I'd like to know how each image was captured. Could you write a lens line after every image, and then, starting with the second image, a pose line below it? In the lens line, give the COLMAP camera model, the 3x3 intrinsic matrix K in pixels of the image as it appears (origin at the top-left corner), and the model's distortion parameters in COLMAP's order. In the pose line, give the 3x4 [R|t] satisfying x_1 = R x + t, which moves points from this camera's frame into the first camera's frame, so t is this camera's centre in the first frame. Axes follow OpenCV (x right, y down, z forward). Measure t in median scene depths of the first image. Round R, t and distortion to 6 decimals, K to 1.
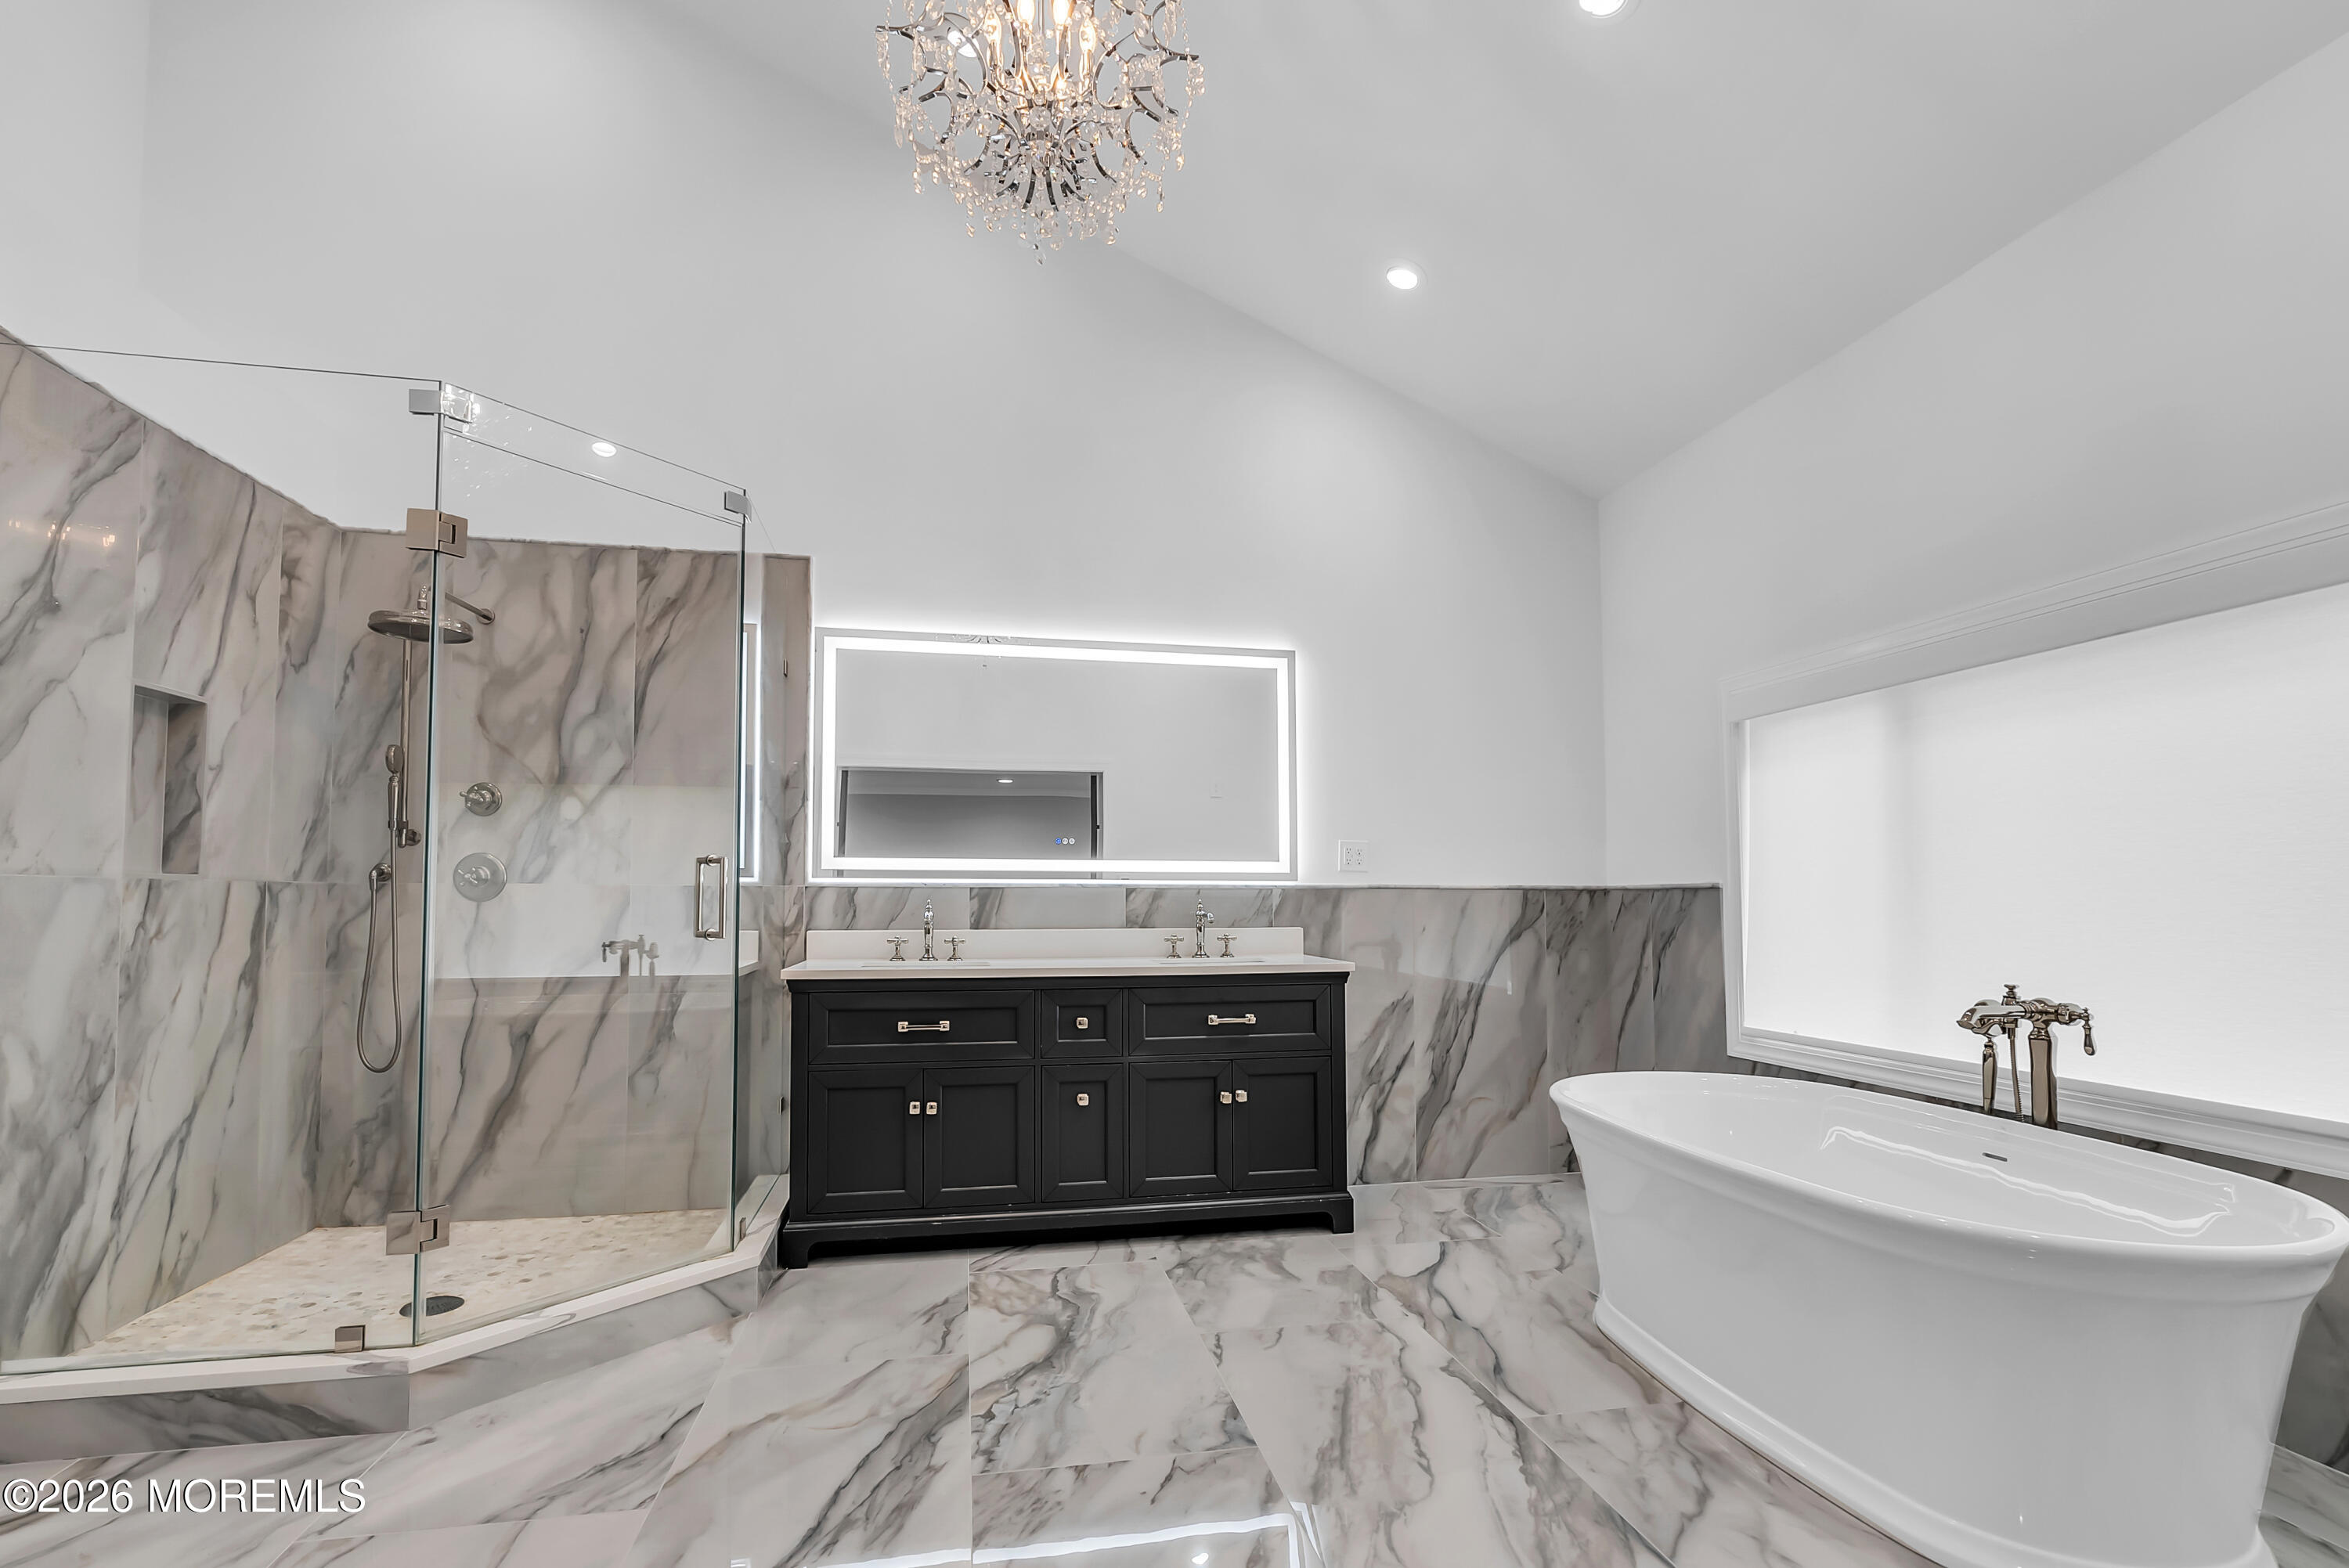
lens RADIAL K [[1065.2, 0, 1169.7], [0, 1065.2, 775.8], [0, 0, 1]] dist [-0.002665, 0.001154]
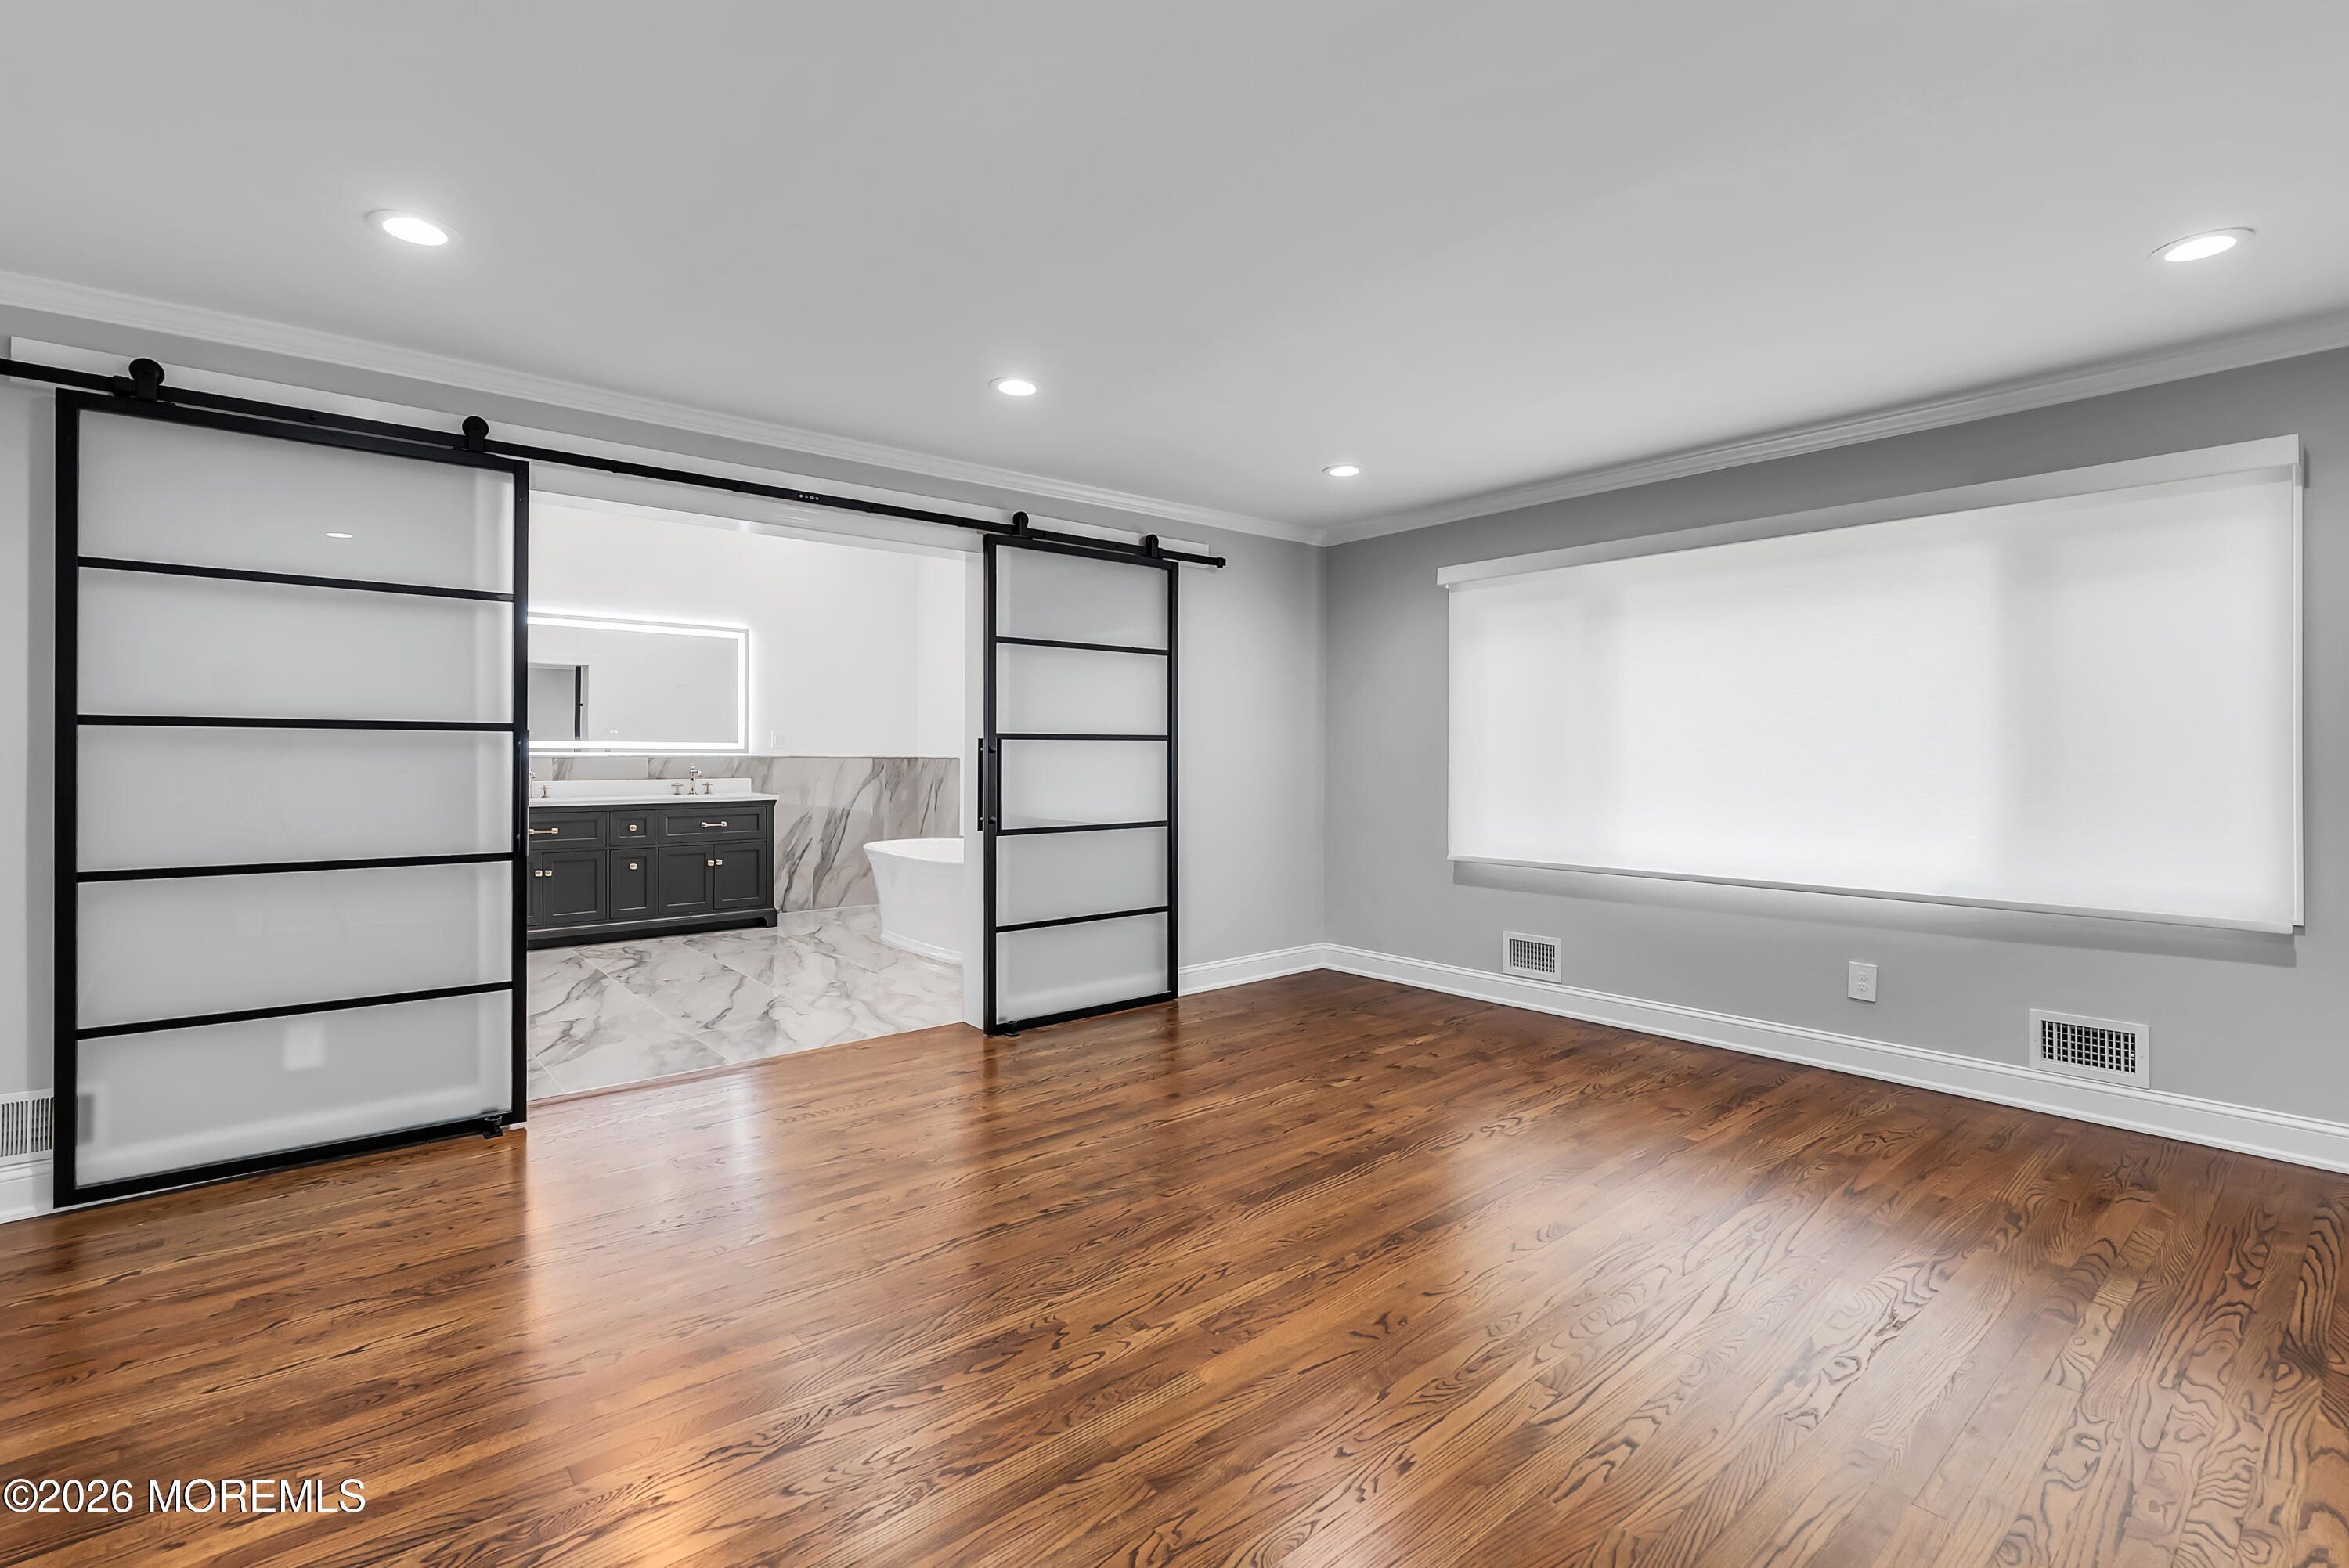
lens RADIAL K [[1065.2, 0, 1169.7], [0, 1065.2, 775.8], [0, 0, 1]] dist [-0.002665, 0.001154]
pose [[0.867600, -0.008854, 0.497184, -0.169051], [-0.060747, 0.990466, 0.123644, -0.139243], [-0.493538, -0.137476, 0.858790, -0.981030]]
